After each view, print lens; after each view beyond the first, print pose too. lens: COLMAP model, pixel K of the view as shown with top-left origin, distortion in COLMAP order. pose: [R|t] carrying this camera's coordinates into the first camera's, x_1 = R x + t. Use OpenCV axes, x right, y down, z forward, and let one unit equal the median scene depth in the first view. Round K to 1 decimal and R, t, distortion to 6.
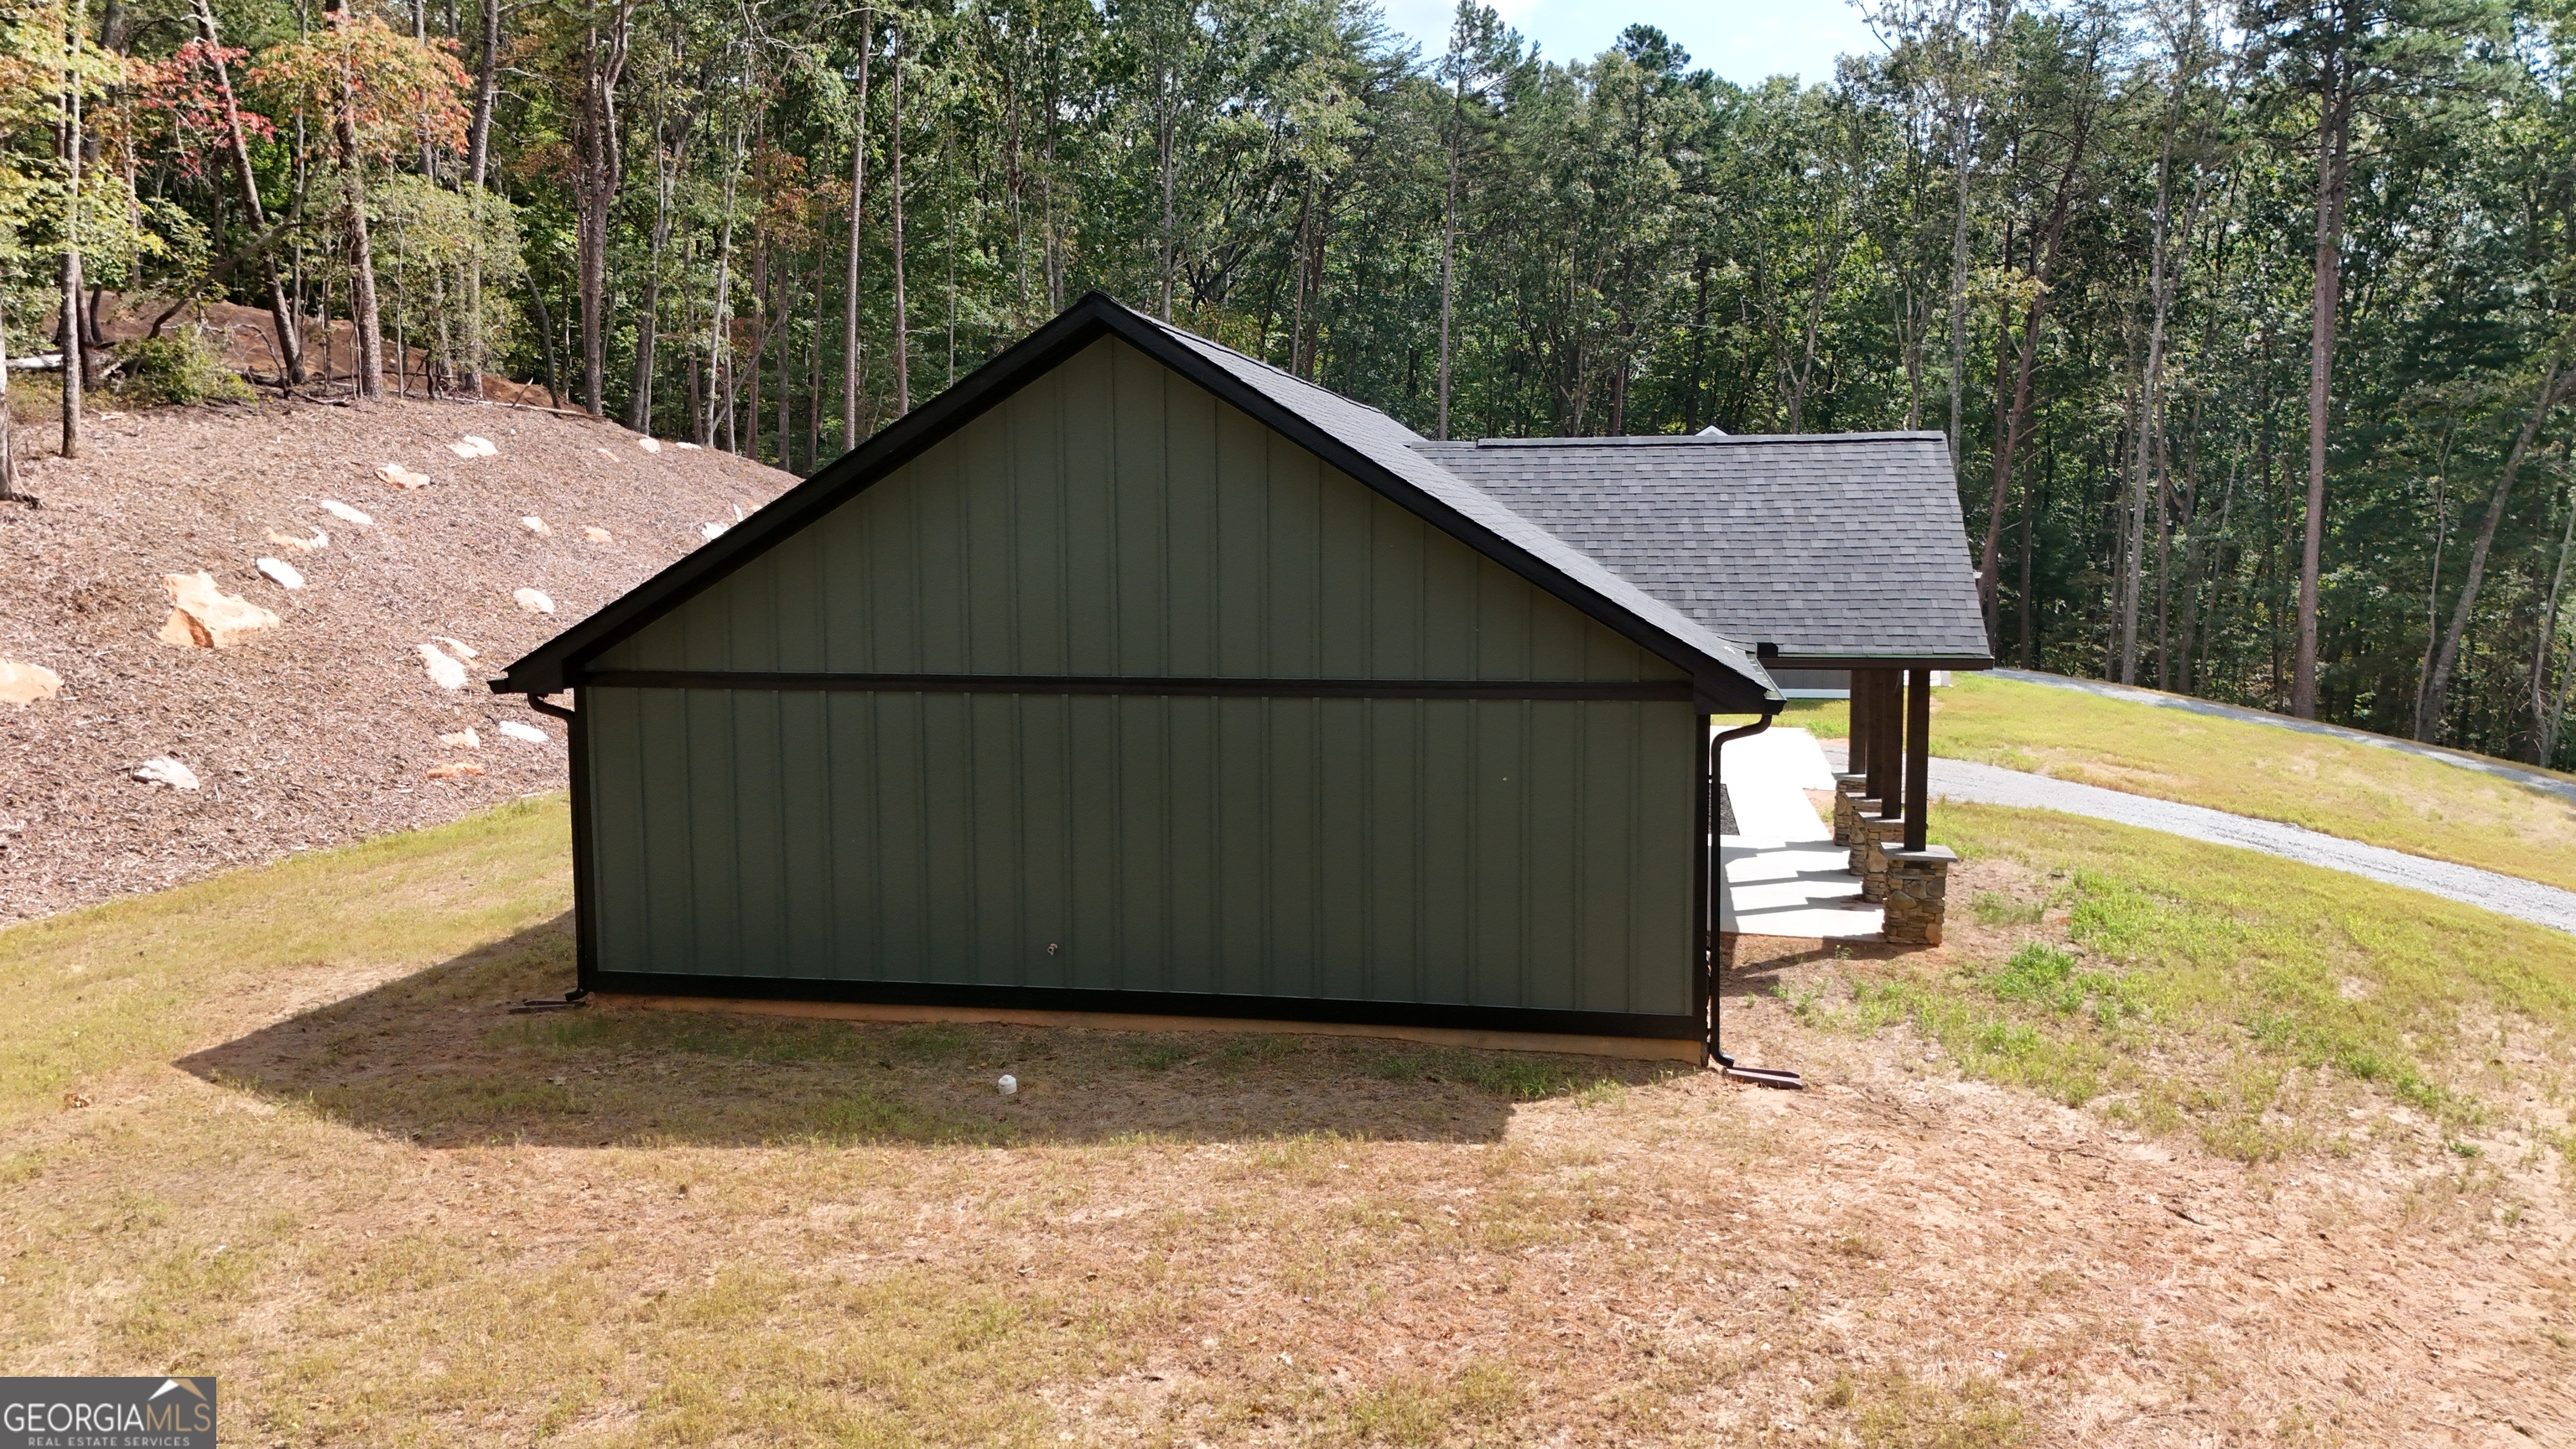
lens RADIAL K [[1914.8, 0, 1288.0], [0, 1914.8, 724.5], [0, 0, 1]] dist [0.093144, -0.107392]
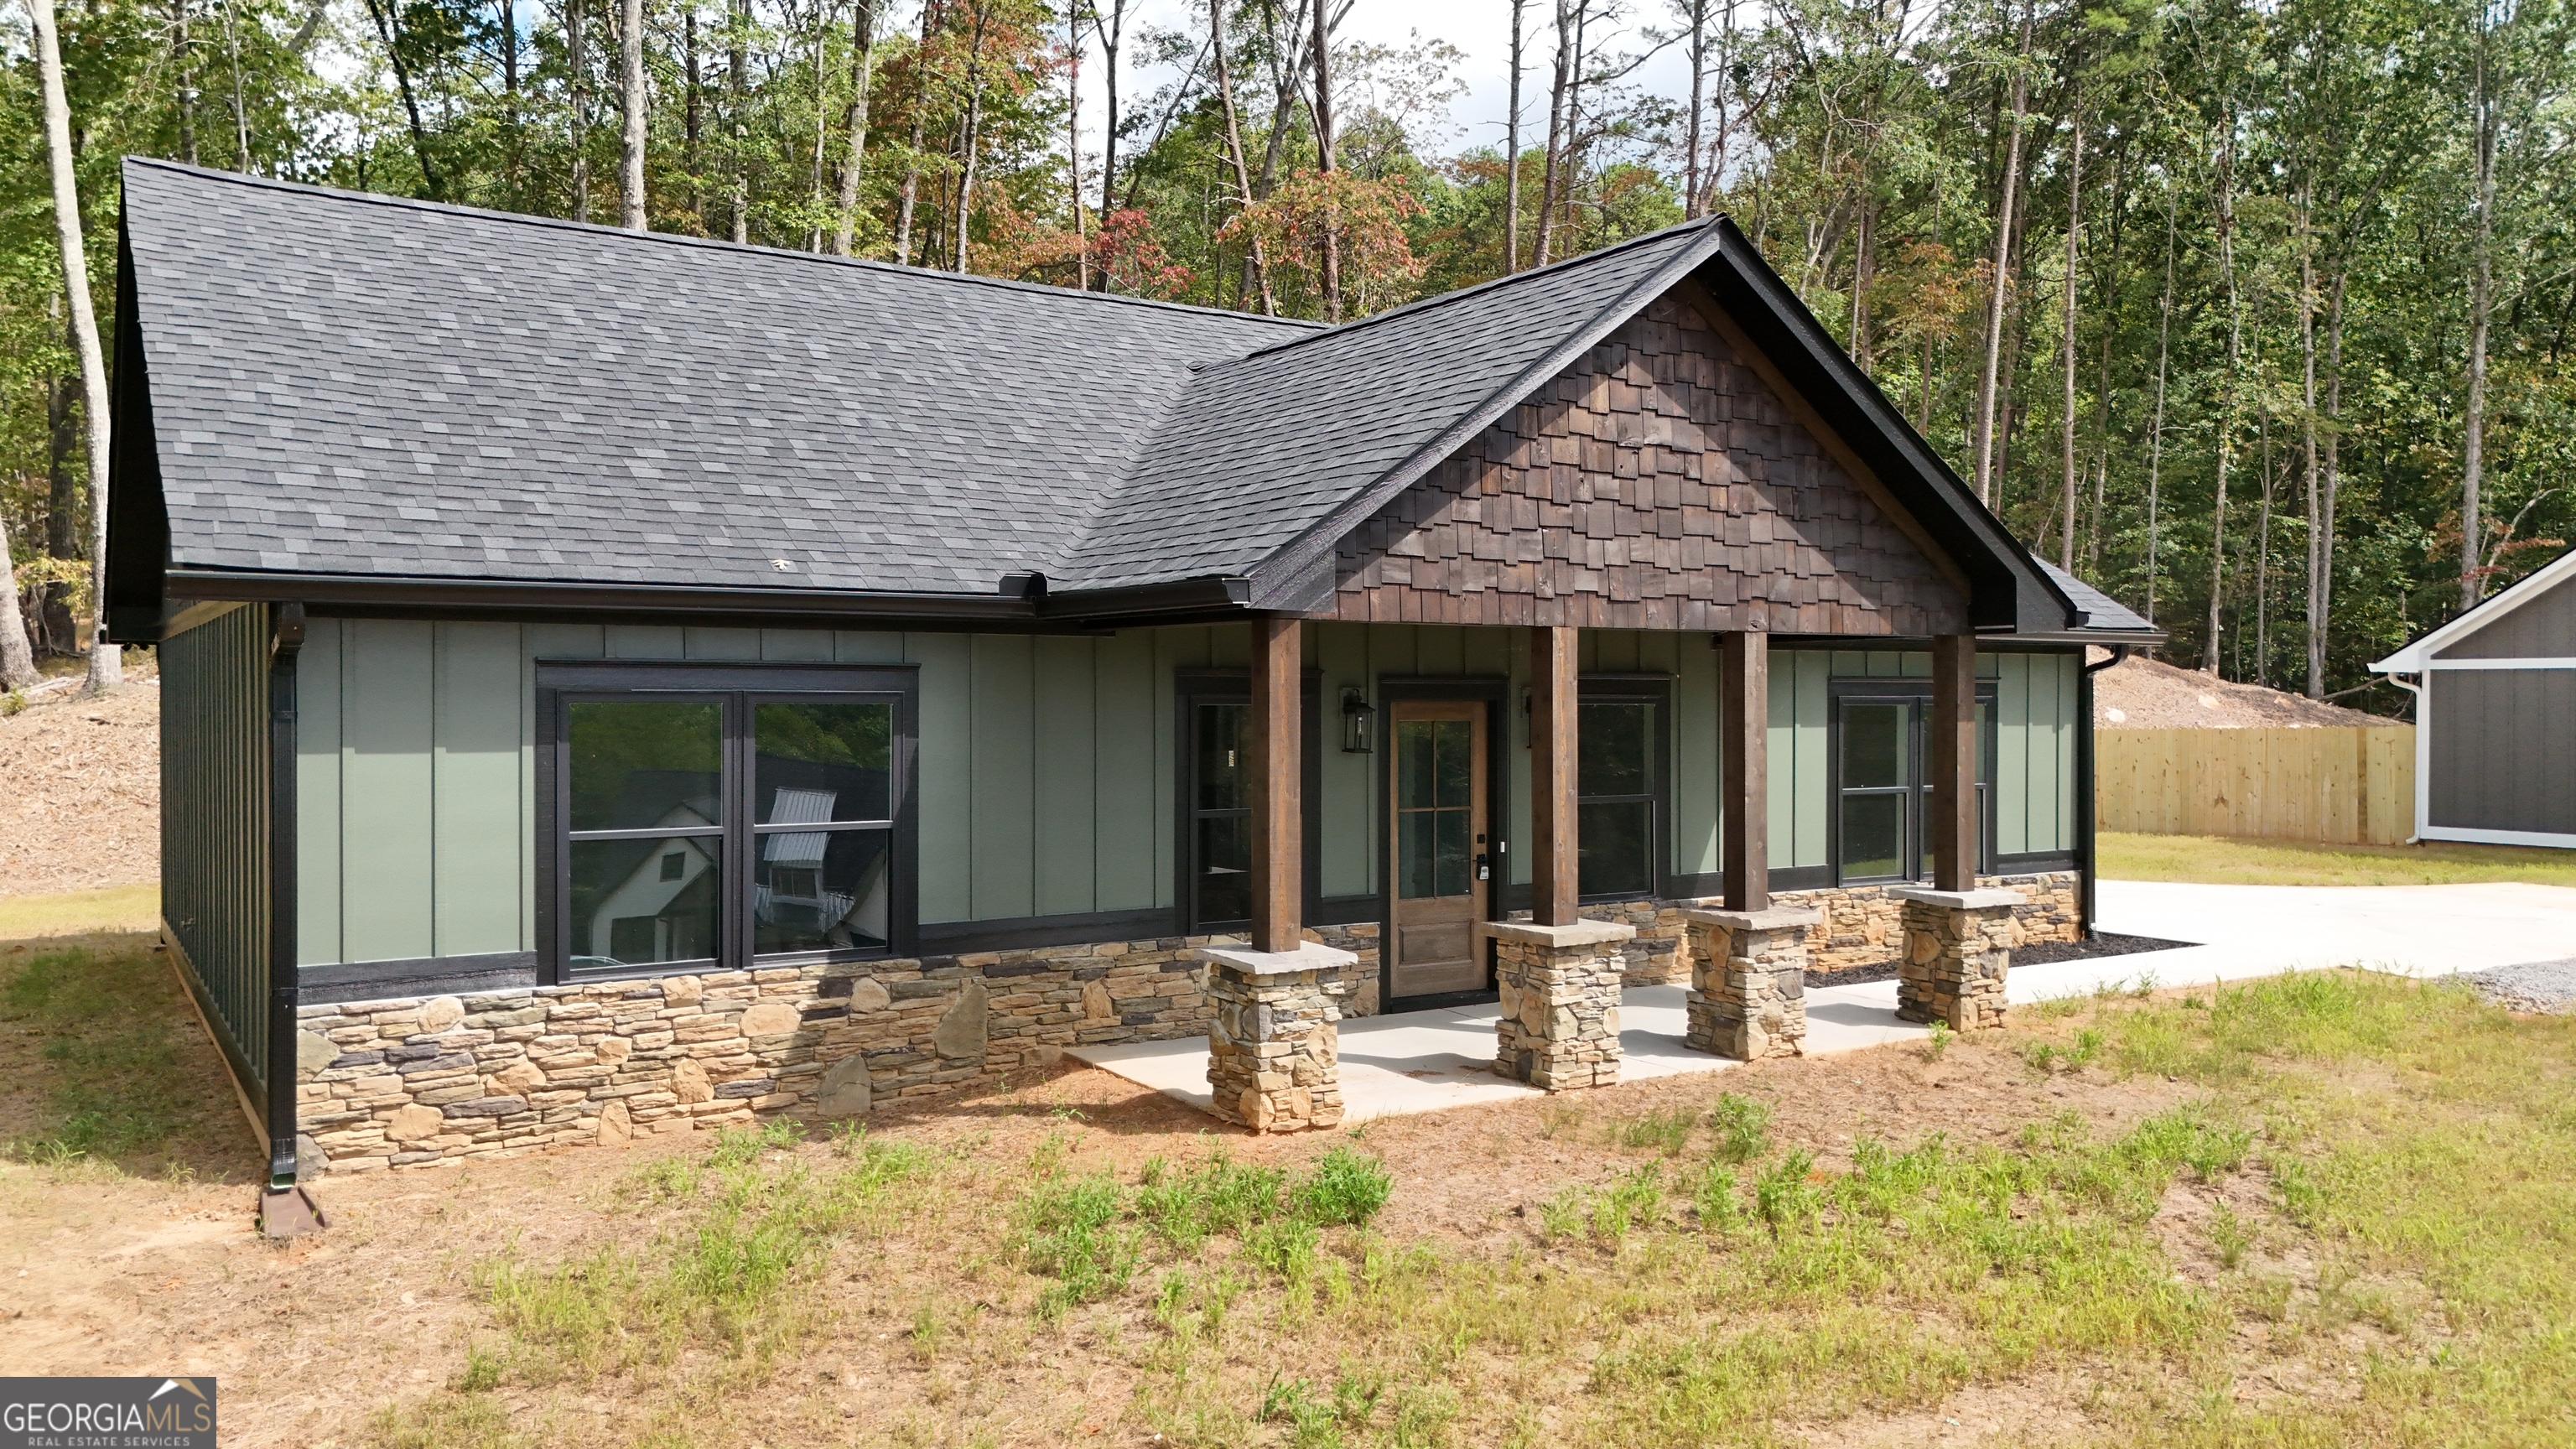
lens RADIAL K [[1914.8, 0, 1288.0], [0, 1914.8, 724.5], [0, 0, 1]] dist [0.093144, -0.107392]
pose [[0.689939, 0.013437, -0.723743, 0.817763], [-0.079152, 0.995233, -0.056978, 0.036325], [0.719527, 0.096597, 0.687713, 0.716547]]
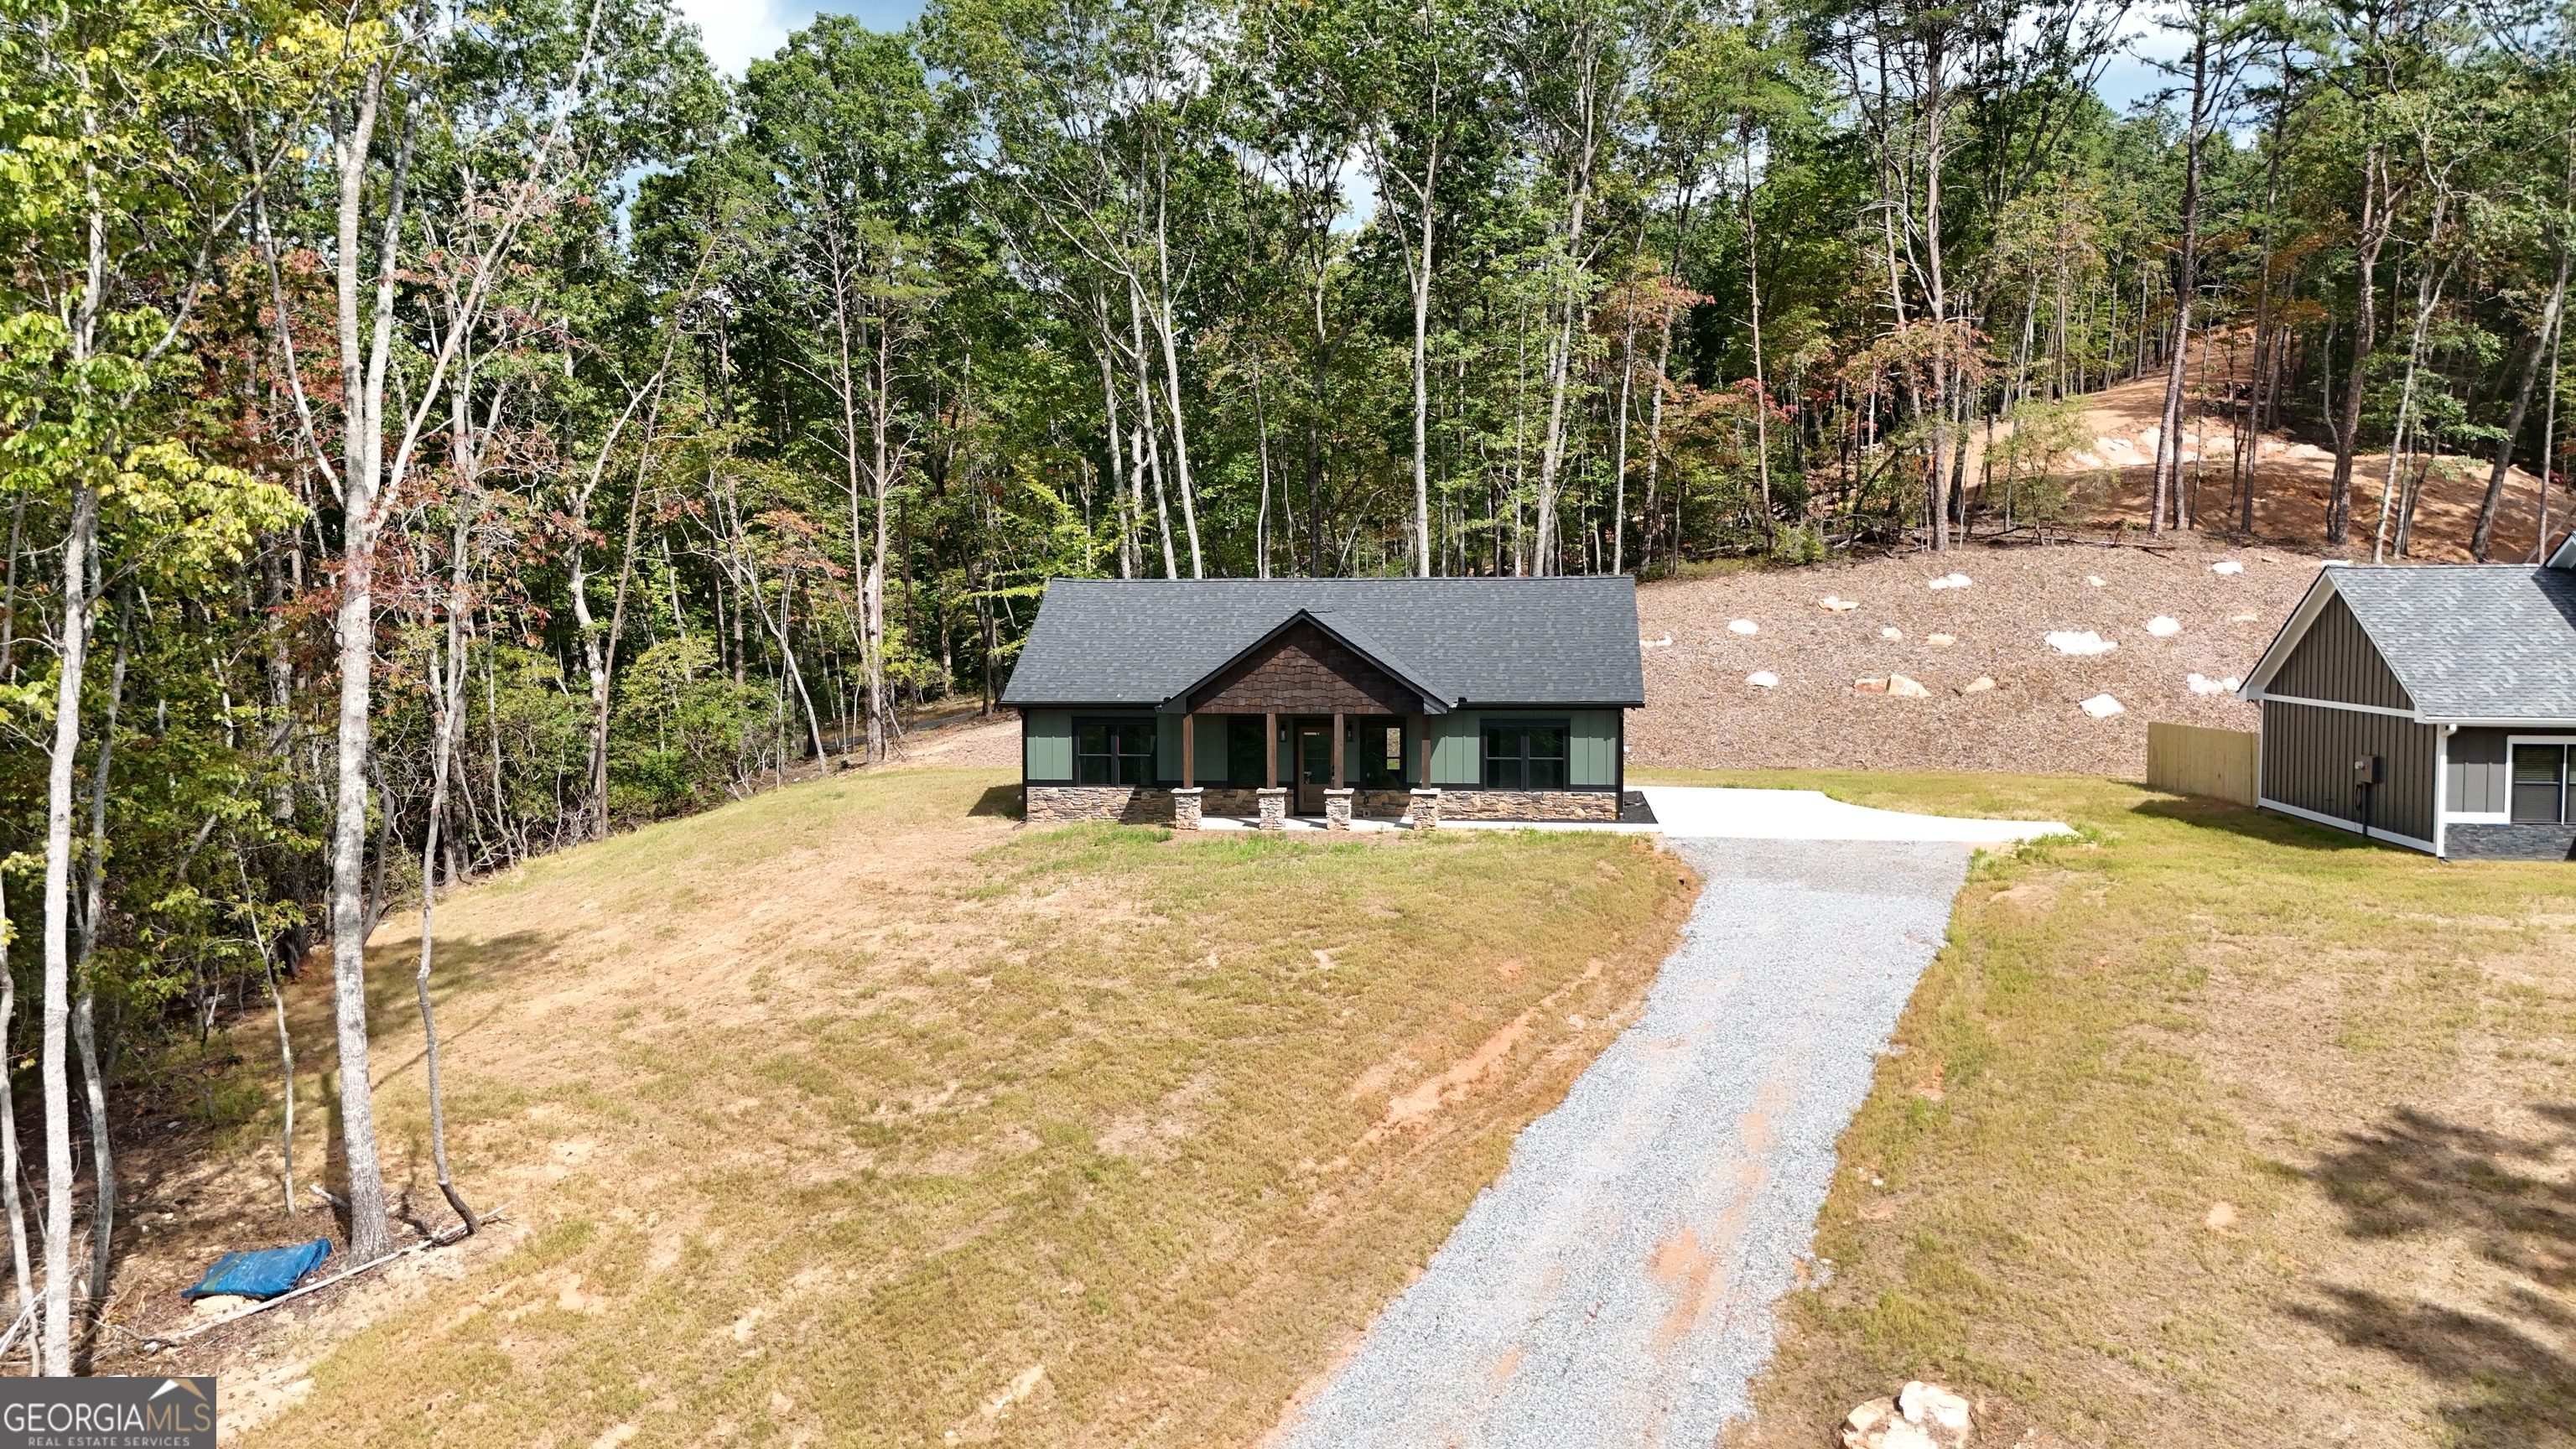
lens RADIAL K [[1914.8, 0, 1288.0], [0, 1914.8, 724.5], [0, 0, 1]] dist [0.093144, -0.107392]
pose [[0.054483, 0.061150, -0.996640, 3.041464], [-0.101796, 0.993263, 0.055378, -0.178412], [0.993312, 0.098437, 0.060341, 1.111686]]
